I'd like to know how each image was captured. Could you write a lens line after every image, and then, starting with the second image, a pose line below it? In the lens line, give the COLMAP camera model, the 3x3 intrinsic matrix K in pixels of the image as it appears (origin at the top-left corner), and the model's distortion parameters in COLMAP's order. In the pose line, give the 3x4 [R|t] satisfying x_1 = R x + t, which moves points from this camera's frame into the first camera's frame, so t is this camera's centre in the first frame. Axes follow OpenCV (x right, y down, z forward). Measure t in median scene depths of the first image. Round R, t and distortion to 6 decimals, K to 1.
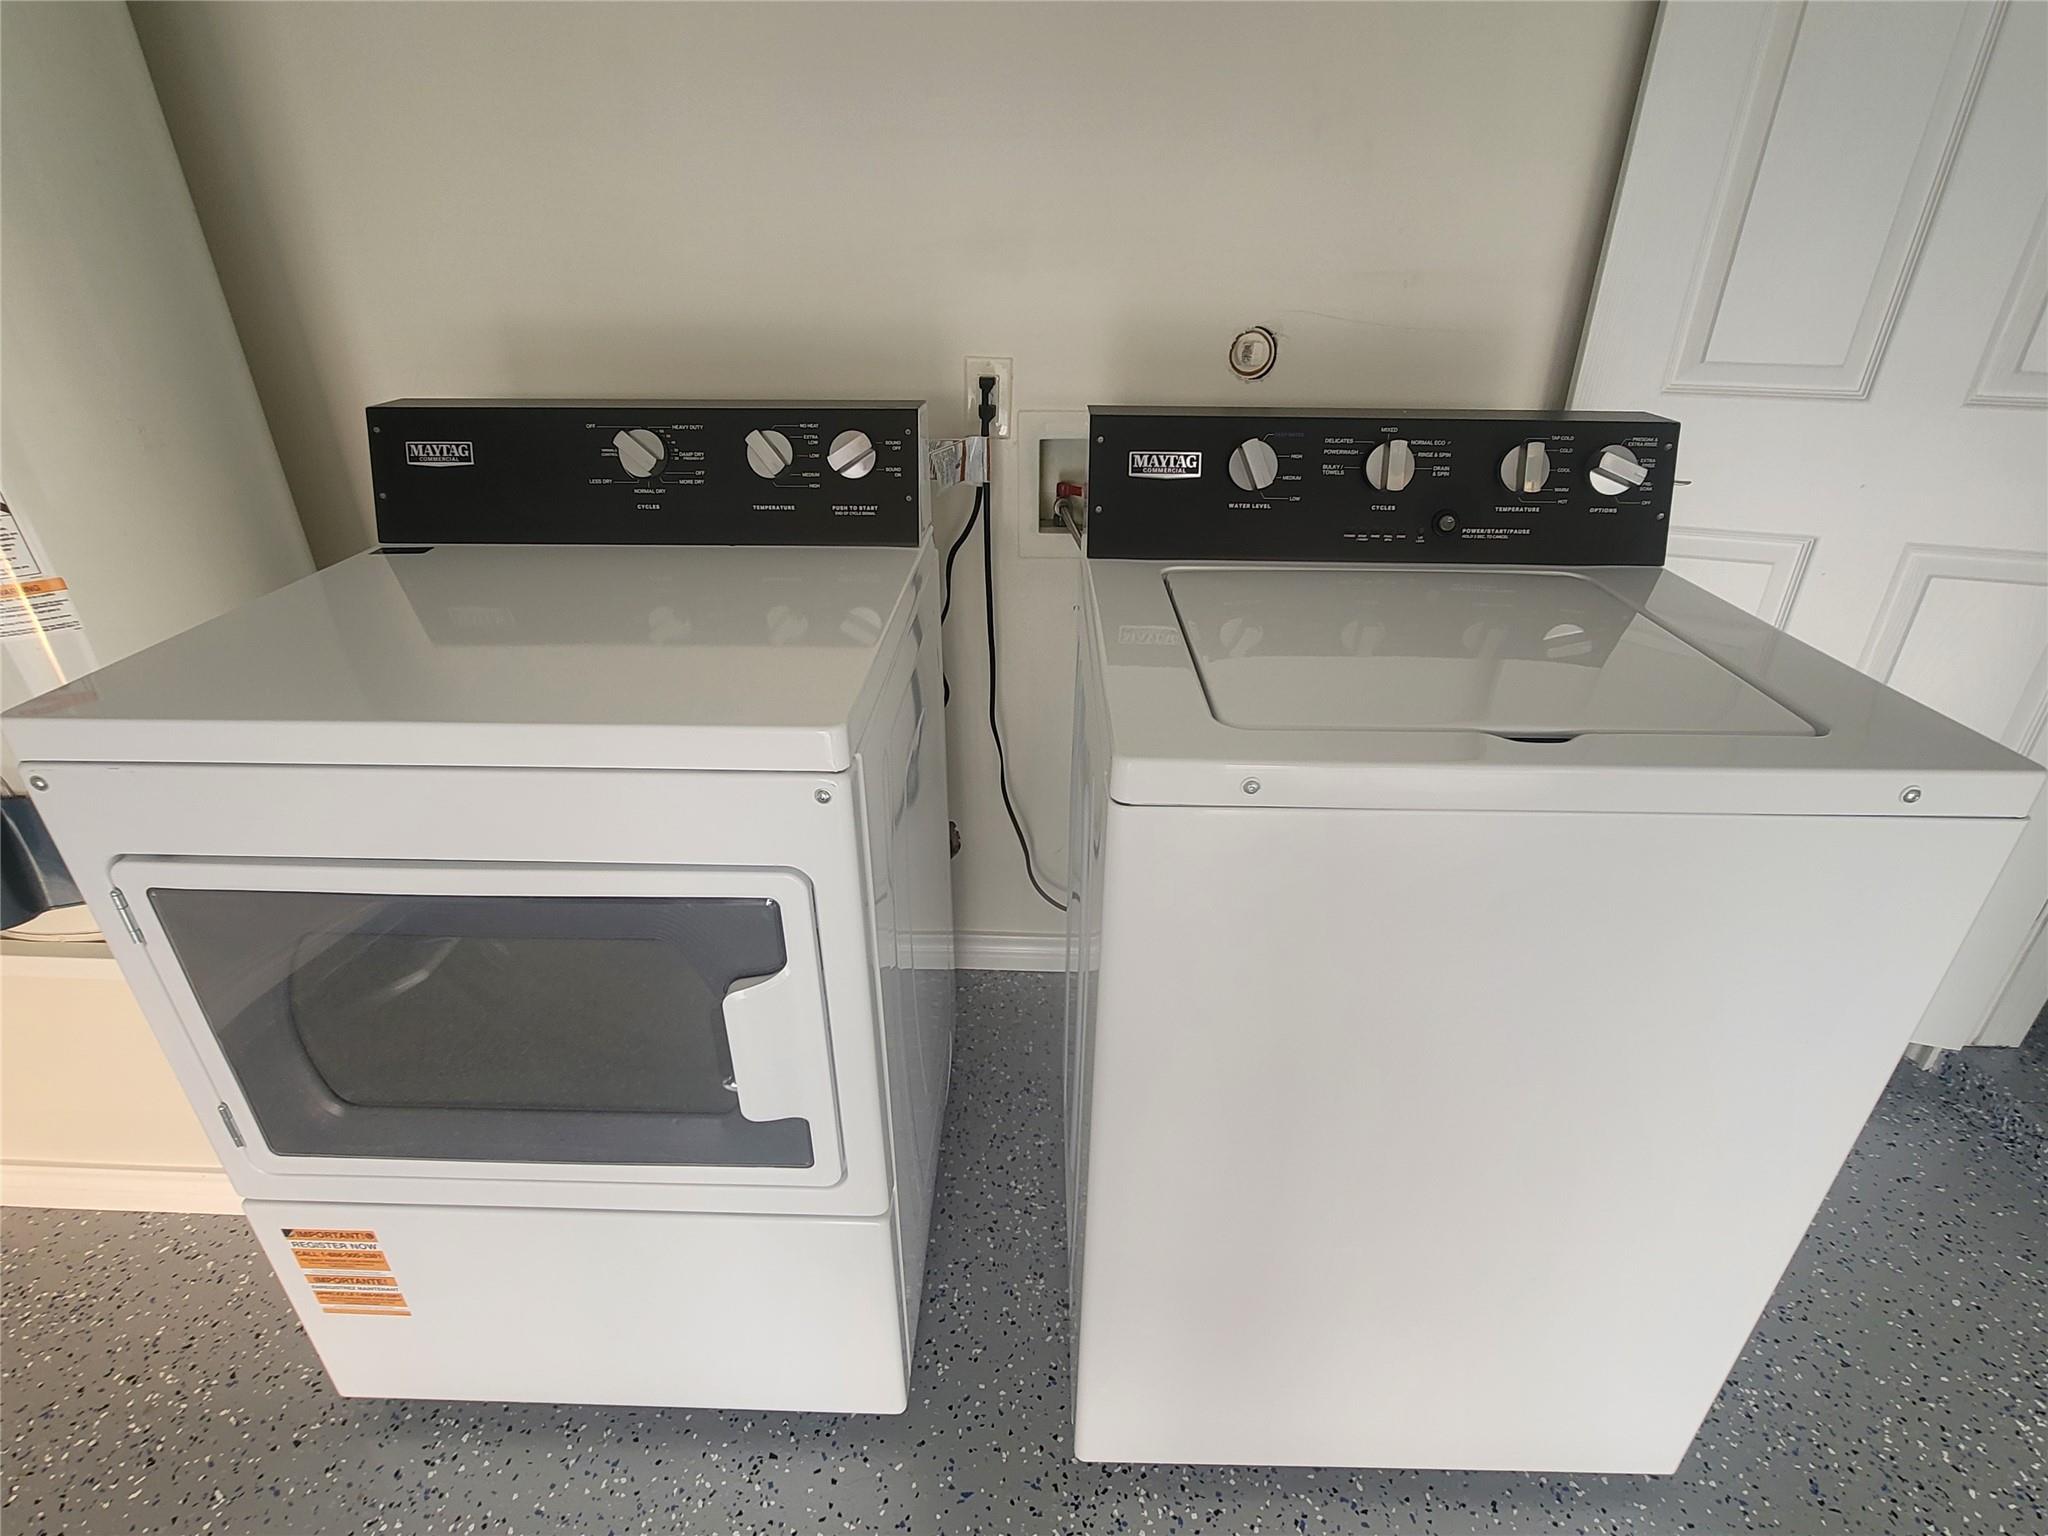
lens RADIAL K [[996.8, 0, 1024.0], [0, 996.8, 768.0], [0, 0, 1]] dist [-0.002453, 0.000137]
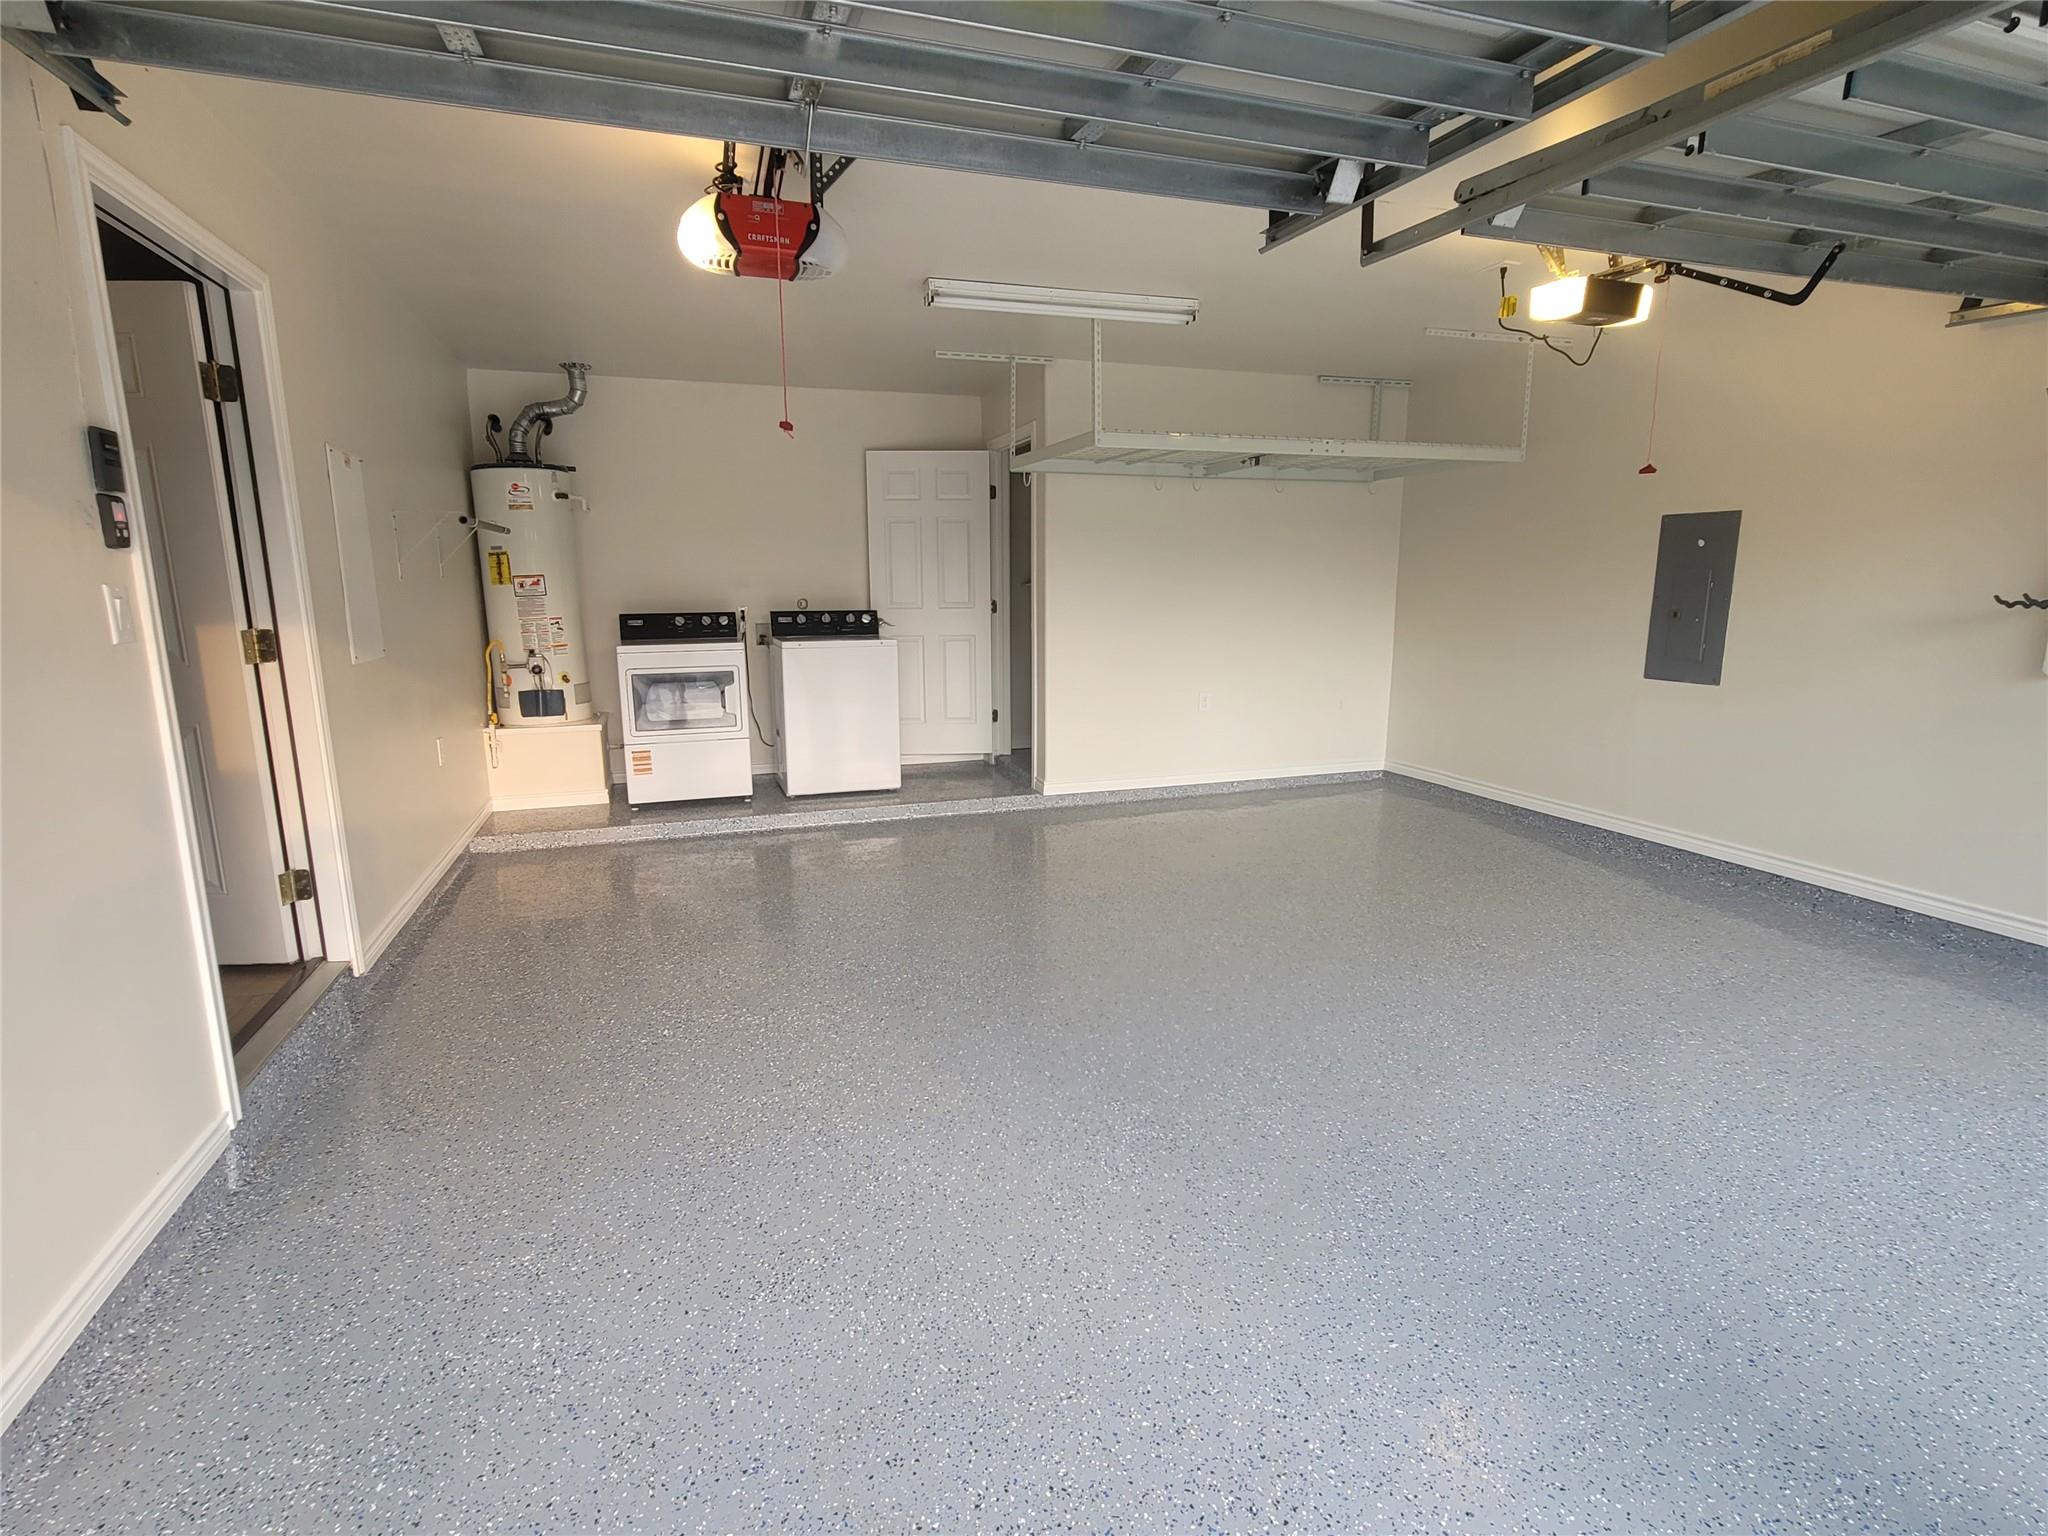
lens RADIAL K [[996.8, 0, 1024.0], [0, 996.8, 768.0], [0, 0, 1]] dist [-0.002453, 0.000137]
pose [[0.938048, -0.070815, 0.339192, -0.523625], [0.162306, 0.954662, -0.249554, 1.982002], [-0.306142, 0.289146, 0.907013, -3.991718]]
